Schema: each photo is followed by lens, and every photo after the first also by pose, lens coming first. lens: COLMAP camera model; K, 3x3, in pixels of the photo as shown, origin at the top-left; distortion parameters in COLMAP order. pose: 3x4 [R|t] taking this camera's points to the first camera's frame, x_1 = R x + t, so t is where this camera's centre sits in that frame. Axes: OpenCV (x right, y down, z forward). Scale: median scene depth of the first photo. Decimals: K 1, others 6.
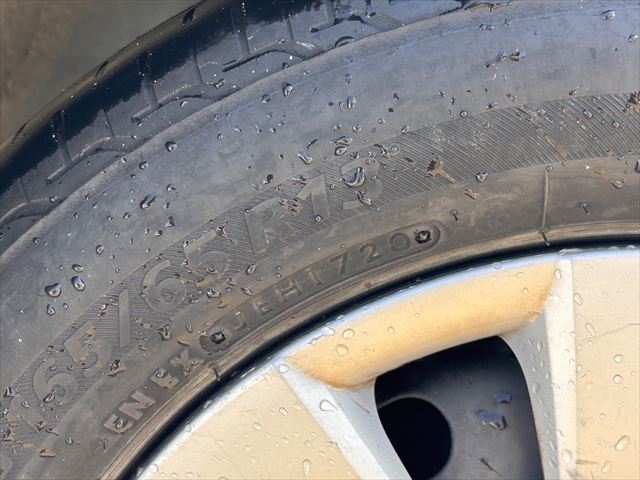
lens RADIAL K [[1011.1, 0, 320.0], [0, 1011.1, 240.0], [0, 0, 1]] dist [0.307381, -1.488121]
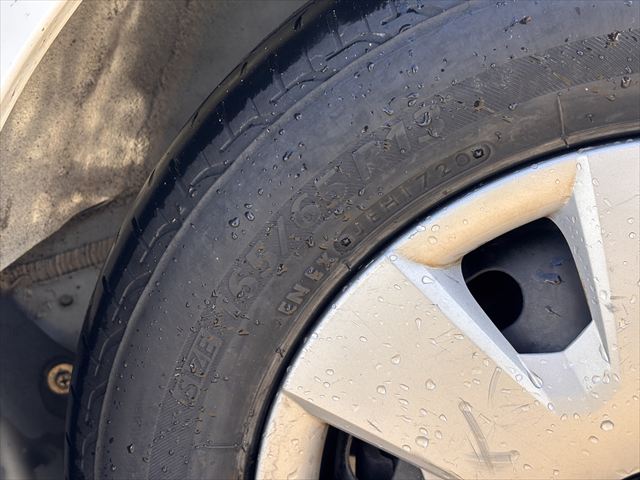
lens RADIAL K [[1011.1, 0, 320.0], [0, 1011.1, 240.0], [0, 0, 1]] dist [0.307381, -1.488121]
pose [[0.984700, -0.124022, -0.122412, 0.043185], [0.131458, 0.989815, 0.054630, 0.009508], [0.114390, -0.069886, 0.990975, -0.463314]]
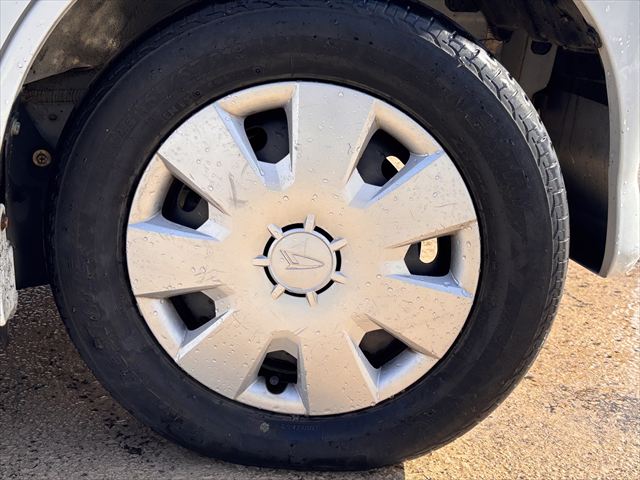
lens RADIAL K [[886.1, 0, 320.0], [0, 886.1, 240.0], [0, 0, 1]] dist [0.141911, -0.020347]
pose [[0.992003, 0.125330, -0.014920, 0.442445], [-0.124098, 0.990086, 0.065804, 0.354859], [0.023019, -0.063426, 0.997721, -2.166208]]
